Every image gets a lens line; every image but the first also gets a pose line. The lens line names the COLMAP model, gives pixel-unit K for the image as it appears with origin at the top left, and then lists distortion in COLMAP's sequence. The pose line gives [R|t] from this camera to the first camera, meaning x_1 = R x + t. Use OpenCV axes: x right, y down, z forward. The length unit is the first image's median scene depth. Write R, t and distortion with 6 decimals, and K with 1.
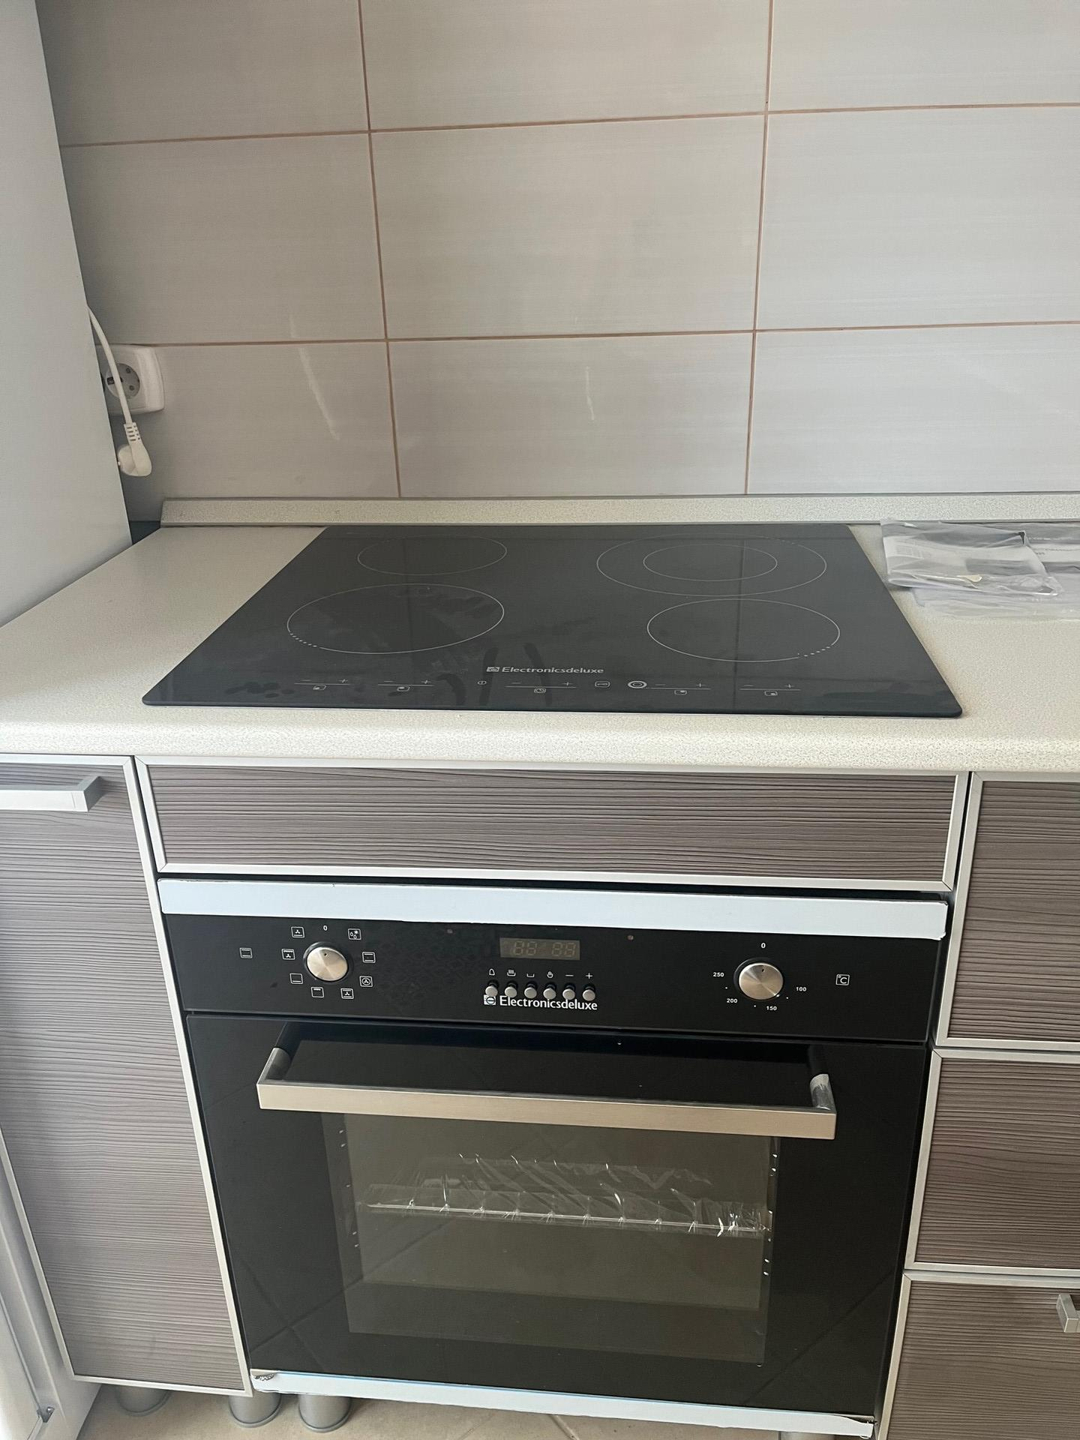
lens RADIAL K [[1060.1, 0, 539.5], [0, 1060.1, 717.4], [0, 0, 1]] dist [0.029461, 0.001670]
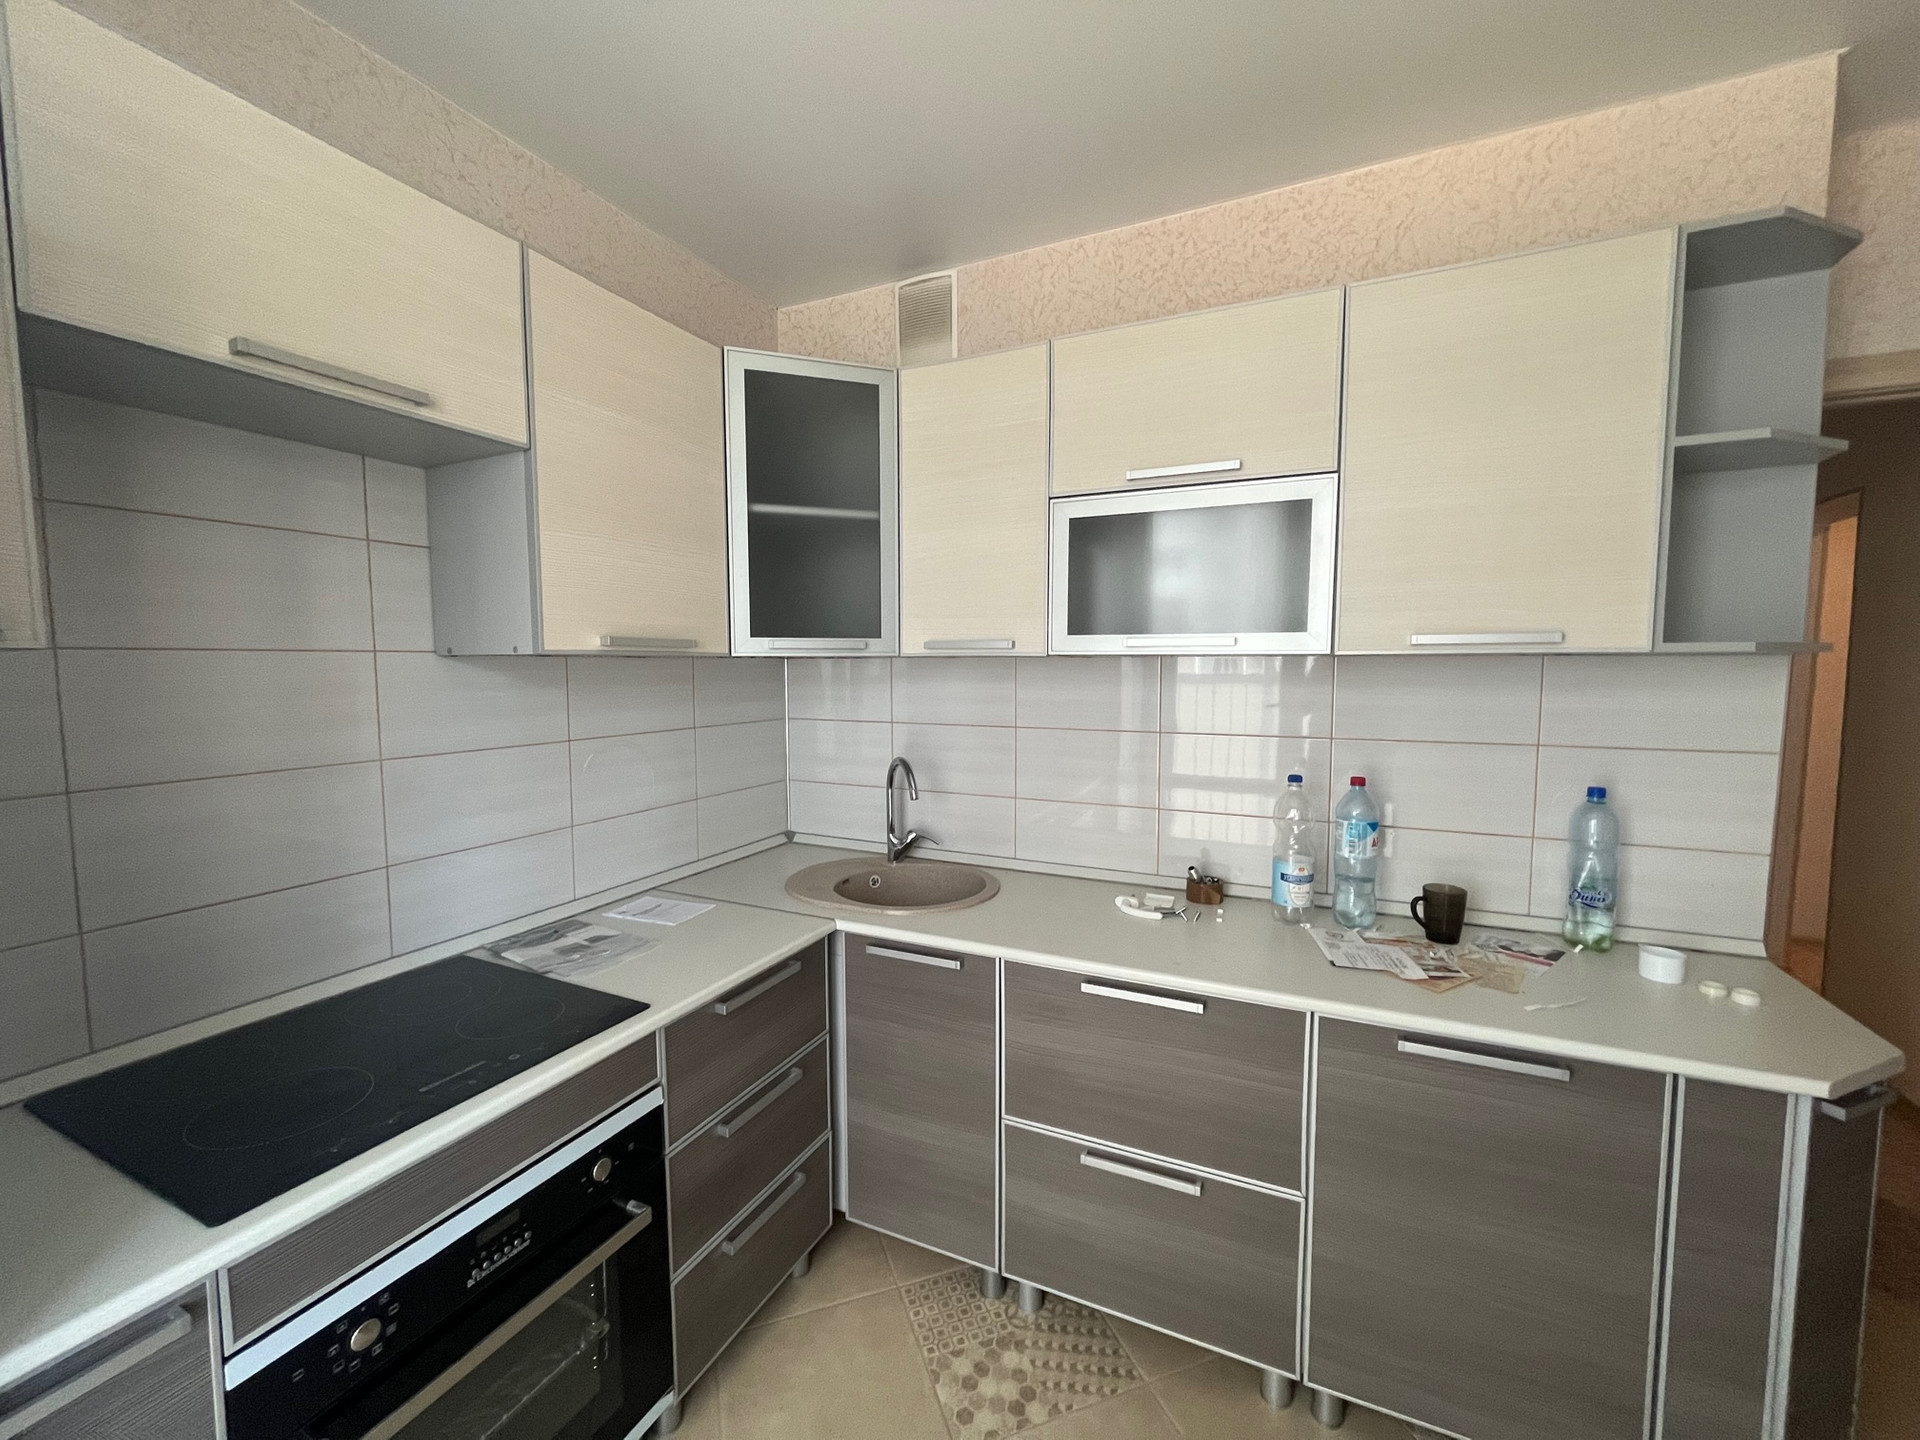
lens RADIAL K [[771.7, 0, 961.8], [0, 771.7, 717.6], [0, 0, 1]] dist [0.000998, 0.000129]
pose [[0.342110, -0.043192, 0.938667, -0.927386], [0.374734, 0.922341, -0.094137, -0.164377], [-0.861705, 0.383955, 0.331727, -0.457848]]
